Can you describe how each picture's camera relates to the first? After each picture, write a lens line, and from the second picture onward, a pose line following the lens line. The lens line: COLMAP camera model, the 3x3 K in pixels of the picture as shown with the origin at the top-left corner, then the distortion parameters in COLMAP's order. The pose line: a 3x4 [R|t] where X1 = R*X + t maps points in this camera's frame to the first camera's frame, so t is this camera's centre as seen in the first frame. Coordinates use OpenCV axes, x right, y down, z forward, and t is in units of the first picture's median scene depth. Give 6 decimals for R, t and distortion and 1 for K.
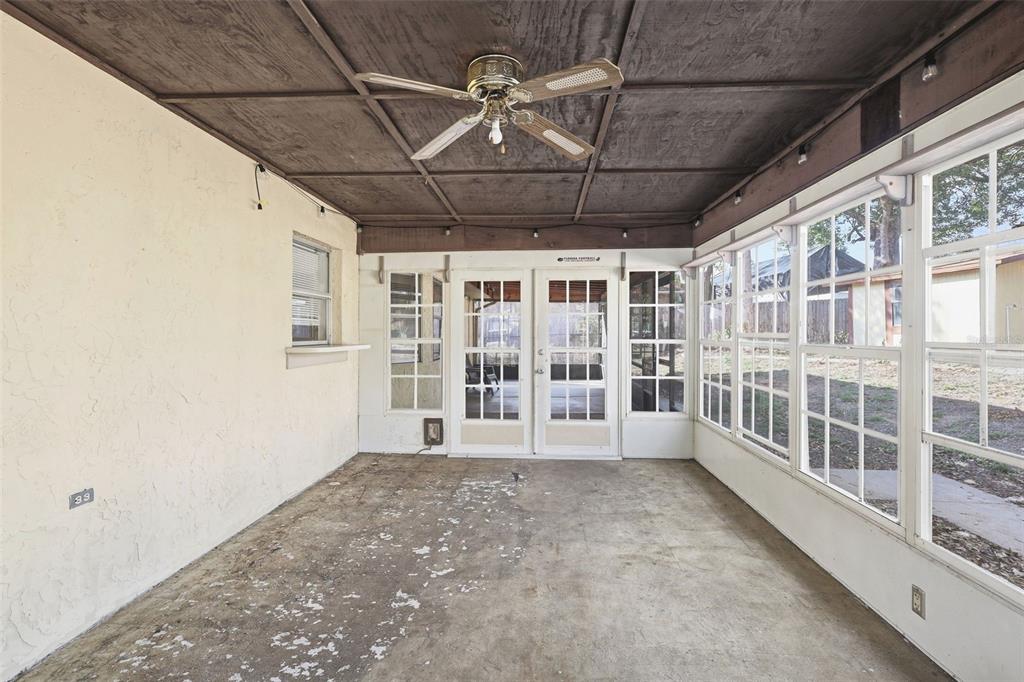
lens RADIAL K [[483.6, 0, 510.0], [0, 483.6, 334.1], [0, 0, 1]] dist [-0.006009, 0.002853]
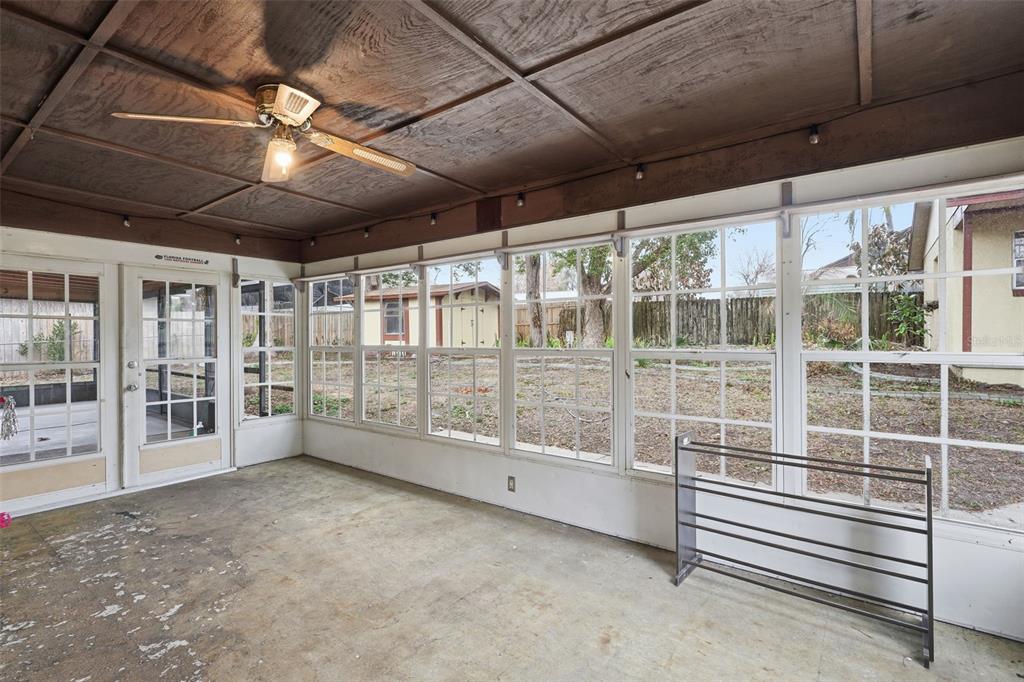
lens RADIAL K [[483.6, 0, 512.1], [0, 483.6, 338.2], [0, 0, 1]] dist [-0.006009, 0.002853]
pose [[0.539790, -0.002138, 0.841797, -0.405550], [0.009518, 0.999948, -0.003564, 0.001541], [-0.841746, 0.009936, 0.539782, -0.004544]]
